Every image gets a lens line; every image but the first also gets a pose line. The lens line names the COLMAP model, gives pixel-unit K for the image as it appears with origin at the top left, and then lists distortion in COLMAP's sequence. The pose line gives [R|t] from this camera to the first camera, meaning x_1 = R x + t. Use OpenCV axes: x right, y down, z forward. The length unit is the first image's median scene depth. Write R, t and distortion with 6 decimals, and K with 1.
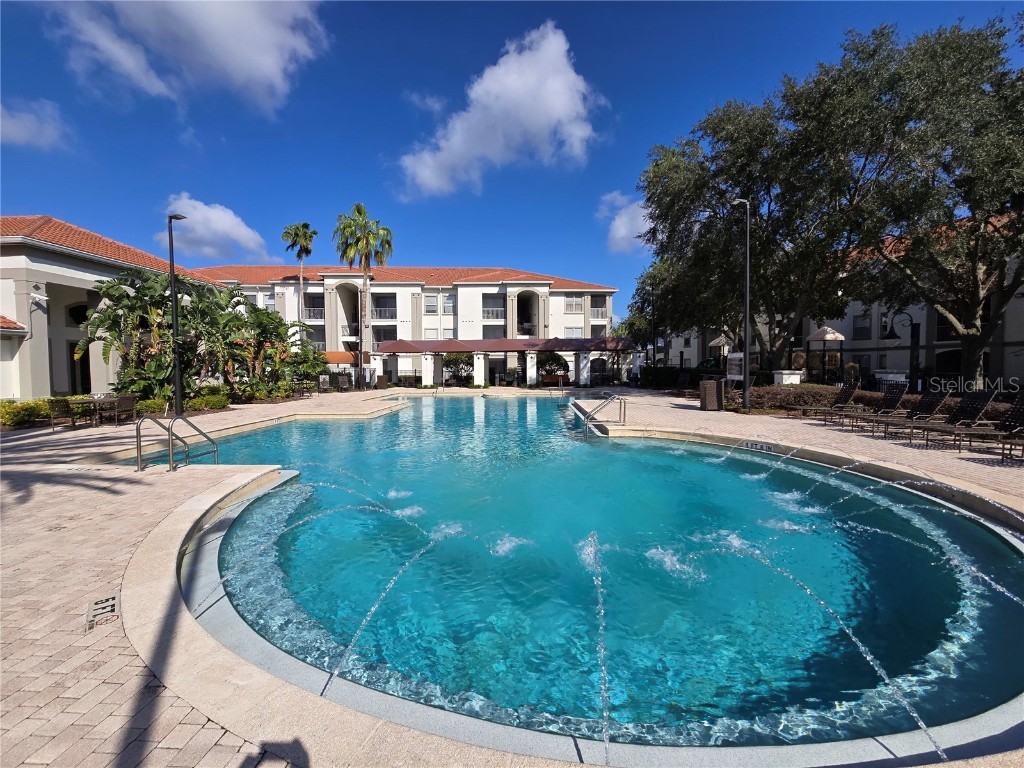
lens RADIAL K [[419.9, 0, 512.1], [0, 419.9, 384.0], [0, 0, 1]] dist [-0.009390, 0.000594]
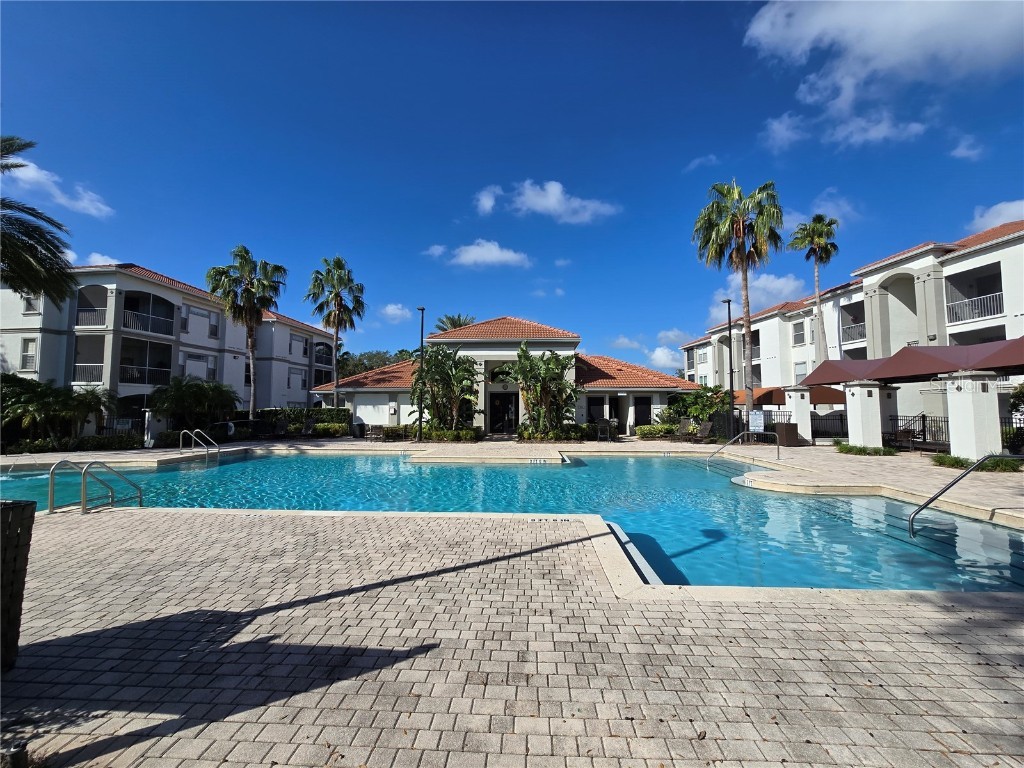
lens RADIAL K [[419.9, 0, 503.9], [0, 419.9, 387.0], [0, 0, 1]] dist [-0.009390, 0.000594]
pose [[-0.009867, -0.047894, -0.998804, 0.264813], [-0.037152, 0.998180, -0.047498, -0.026048], [0.999261, 0.036639, -0.011628, 0.508676]]
